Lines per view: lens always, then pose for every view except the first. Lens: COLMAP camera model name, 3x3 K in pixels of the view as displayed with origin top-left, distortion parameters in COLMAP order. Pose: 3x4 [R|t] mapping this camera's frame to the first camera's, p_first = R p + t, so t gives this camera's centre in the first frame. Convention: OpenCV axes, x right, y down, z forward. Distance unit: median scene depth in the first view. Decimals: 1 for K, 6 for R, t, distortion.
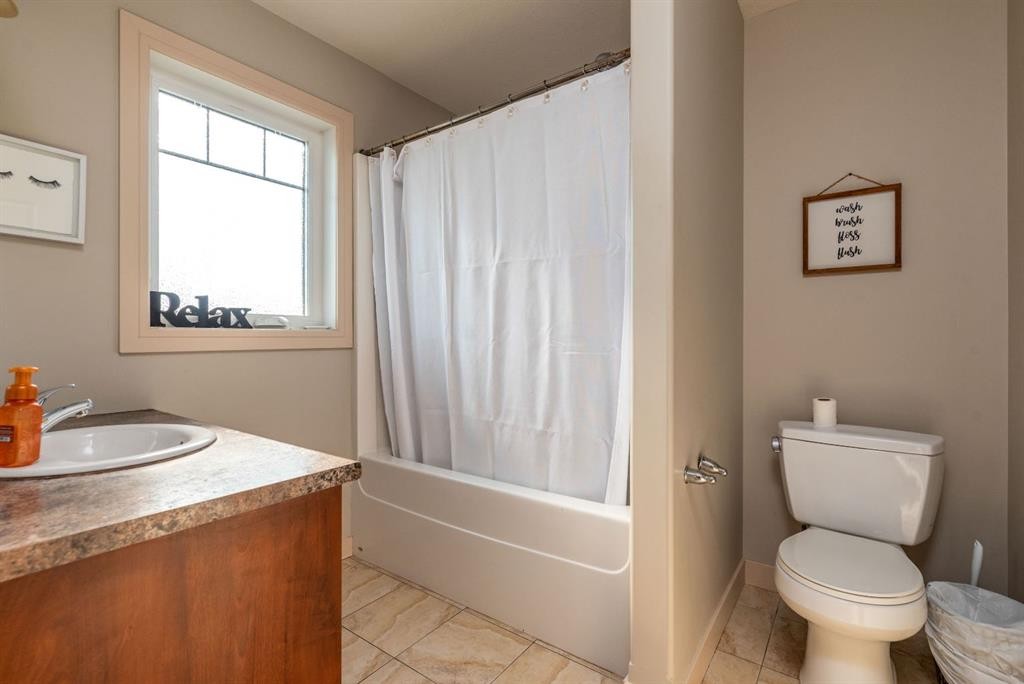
lens RADIAL K [[465.2, 0, 512.0], [0, 465.2, 342.0], [0, 0, 1]] dist [0.000795, 0.000094]
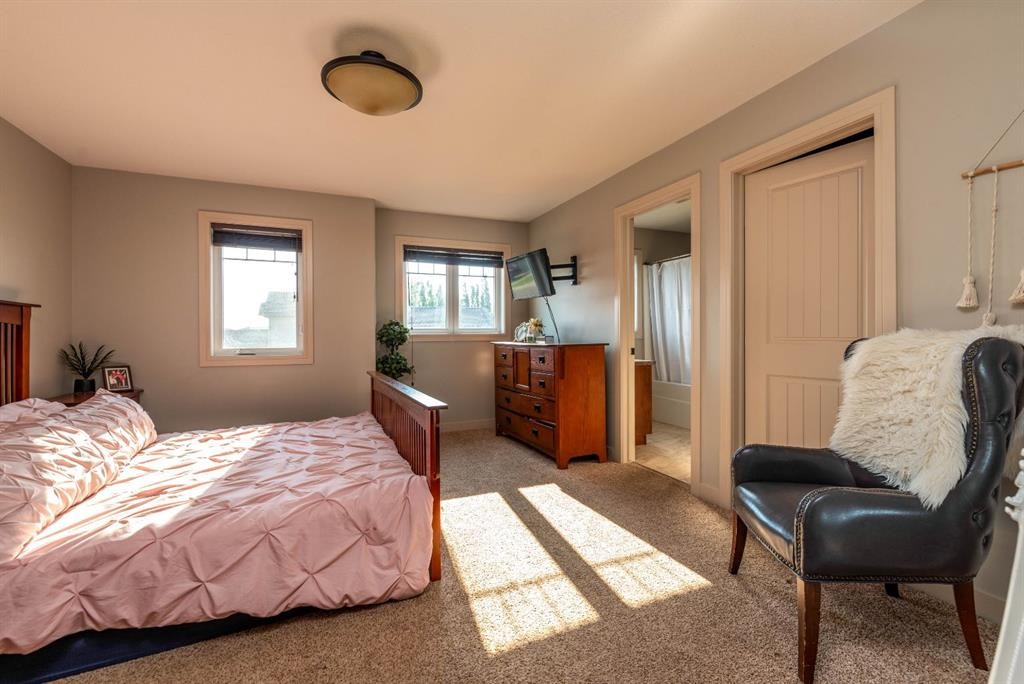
lens RADIAL K [[442.2, 0, 512.0], [0, 442.2, 342.0], [0, 0, 1]] dist [0.000367, 0.000054]
pose [[0.857093, -0.001647, -0.515158, 0.335790], [0.005996, 0.999959, 0.006779, 0.007606], [0.515126, -0.008899, 0.857068, -1.625288]]
